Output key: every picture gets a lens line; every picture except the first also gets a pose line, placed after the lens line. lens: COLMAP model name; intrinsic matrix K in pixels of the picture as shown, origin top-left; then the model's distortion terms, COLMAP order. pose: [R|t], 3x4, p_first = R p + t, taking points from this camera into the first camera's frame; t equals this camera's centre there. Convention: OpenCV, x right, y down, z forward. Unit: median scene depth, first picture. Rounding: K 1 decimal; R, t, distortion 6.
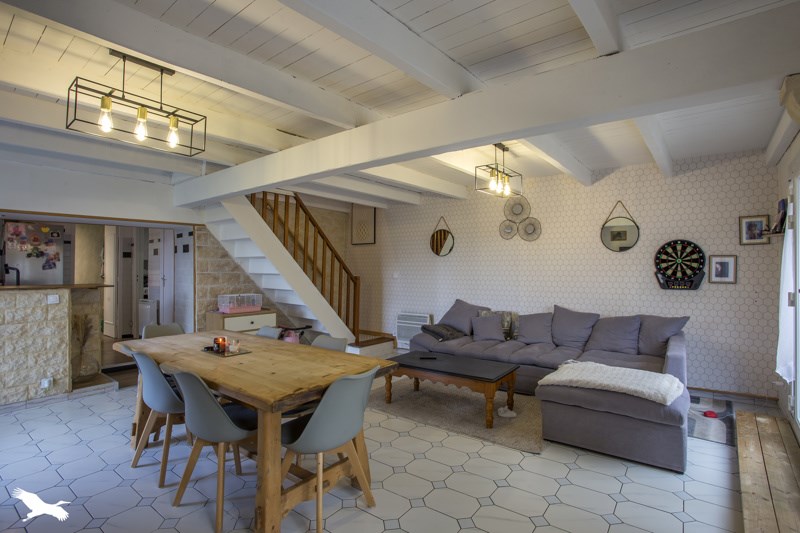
lens RADIAL K [[398.5, 0, 400.0], [0, 398.5, 267.7], [0, 0, 1]] dist [-0.002418, -0.000175]
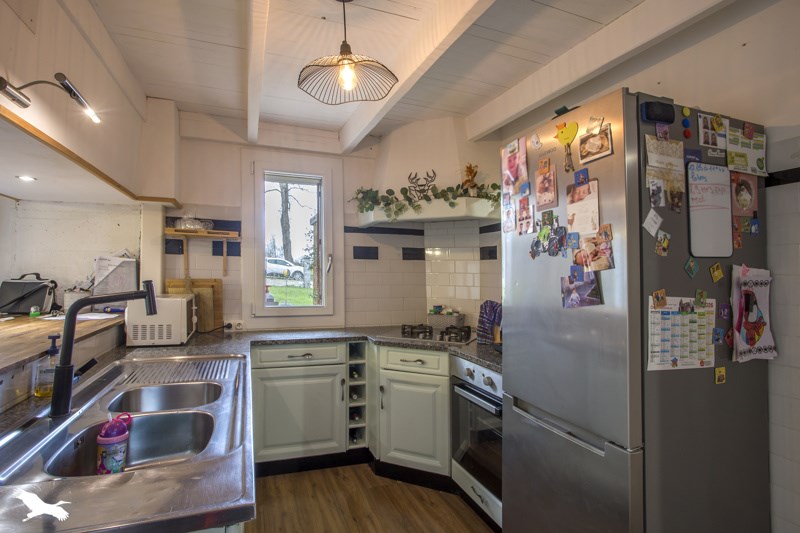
lens RADIAL K [[398.5, 0, 397.7], [0, 398.5, 267.3], [0, 0, 1]] dist [-0.002418, -0.000175]
pose [[-0.513834, -0.014595, -0.857766, -0.665334], [-0.003378, 0.999882, -0.014990, -0.014398], [0.857883, -0.004805, -0.513823, 1.066582]]
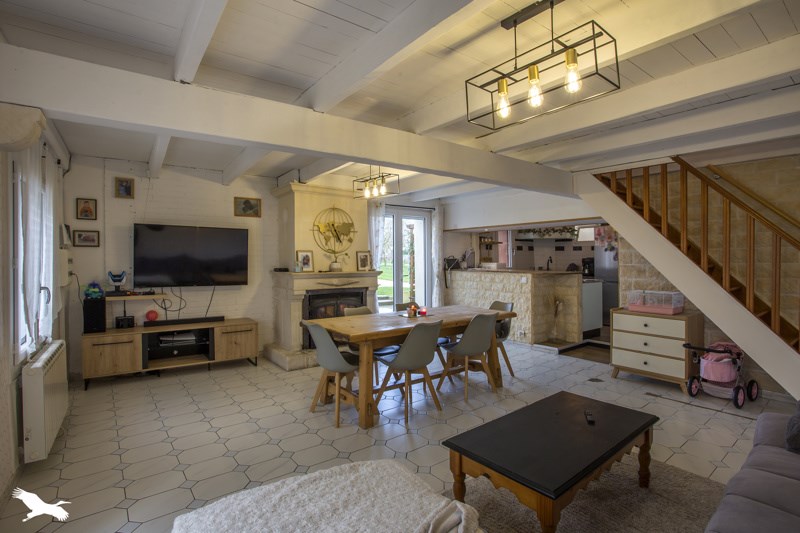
lens RADIAL K [[398.5, 0, 402.0], [0, 398.5, 261.9], [0, 0, 1]] dist [-0.002418, -0.000175]
pose [[-0.242442, 0.009143, -0.970123, 0.529618], [0.001664, 0.999958, 0.009009, -0.003305], [0.970164, 0.000570, -0.242448, 0.667041]]
